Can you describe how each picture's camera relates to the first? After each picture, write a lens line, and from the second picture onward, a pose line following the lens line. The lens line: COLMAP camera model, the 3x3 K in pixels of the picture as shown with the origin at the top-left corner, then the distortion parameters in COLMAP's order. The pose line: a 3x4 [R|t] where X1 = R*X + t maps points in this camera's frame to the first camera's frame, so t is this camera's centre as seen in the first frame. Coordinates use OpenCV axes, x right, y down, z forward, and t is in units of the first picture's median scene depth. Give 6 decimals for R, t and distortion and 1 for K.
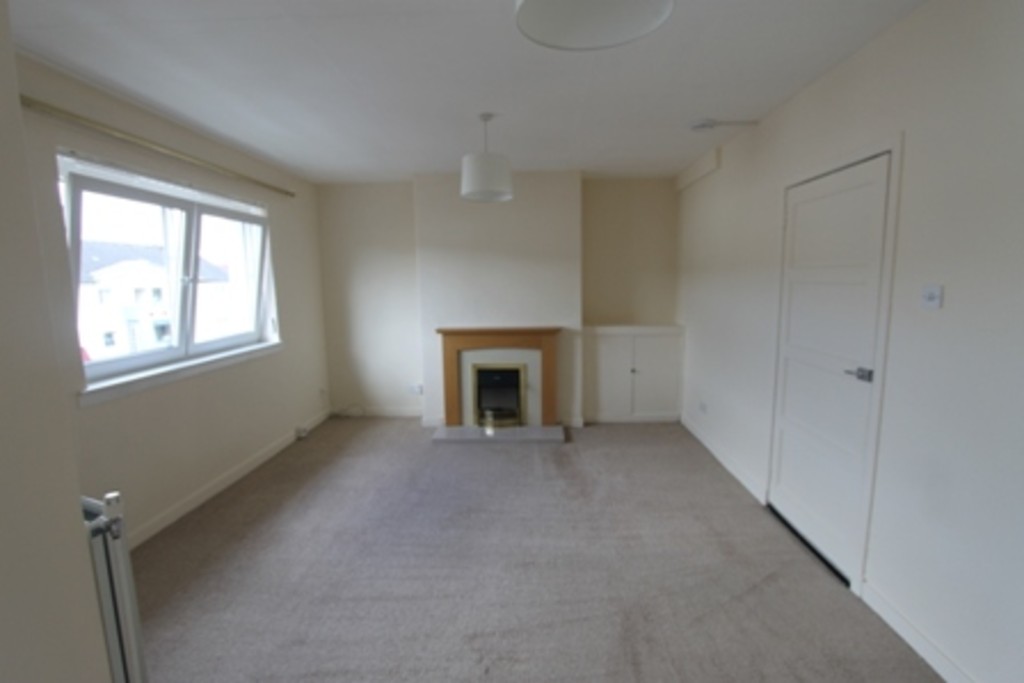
lens RADIAL K [[479.7, 0, 512.0], [0, 479.7, 343.5], [0, 0, 1]] dist [-0.012278, 0.002221]
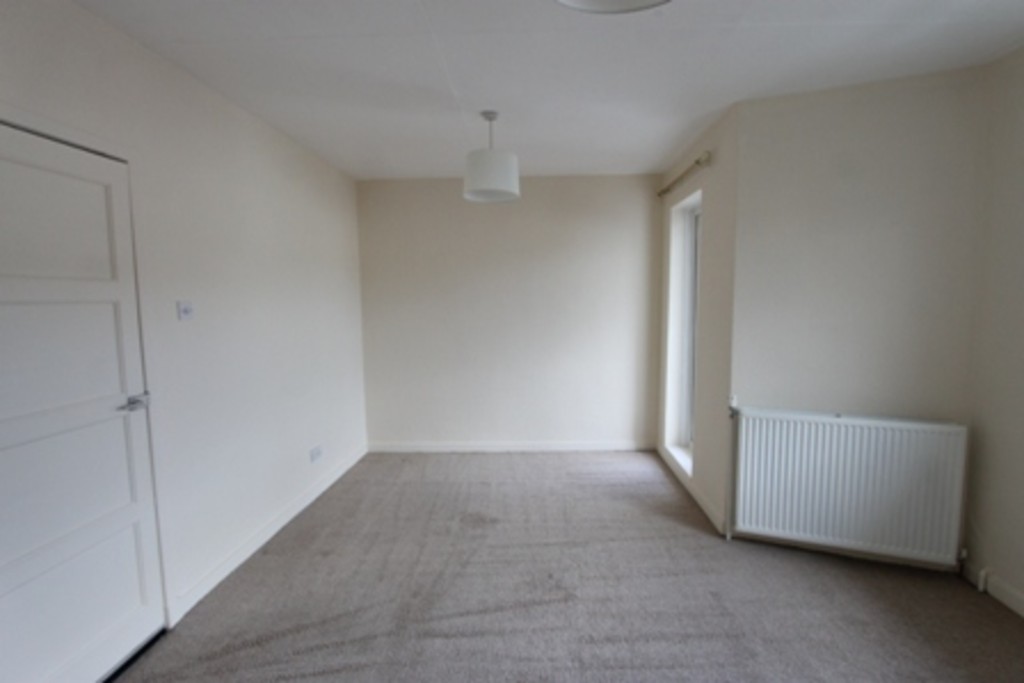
lens RADIAL K [[479.7, 0, 519.1], [0, 479.7, 340.8], [0, 0, 1]] dist [-0.012278, 0.002221]
pose [[-0.999632, 0.025946, -0.007956, 0.022009], [0.023402, 0.972582, 0.231382, -0.207065], [0.013741, 0.231110, -0.972830, 1.607432]]
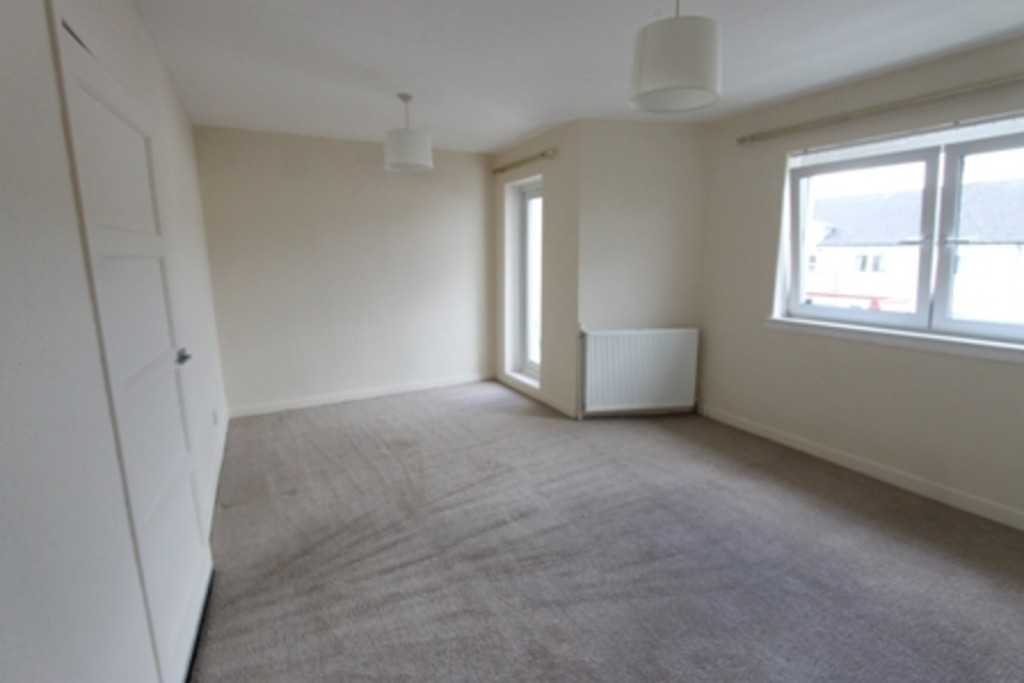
lens RADIAL K [[479.7, 0, 515.4], [0, 479.7, 343.0], [0, 0, 1]] dist [-0.012278, 0.002221]
pose [[-0.854767, 0.114861, -0.506142, 0.555226], [-0.053236, 0.950657, 0.305642, -0.241022], [0.516274, 0.288197, -0.806476, 1.797141]]
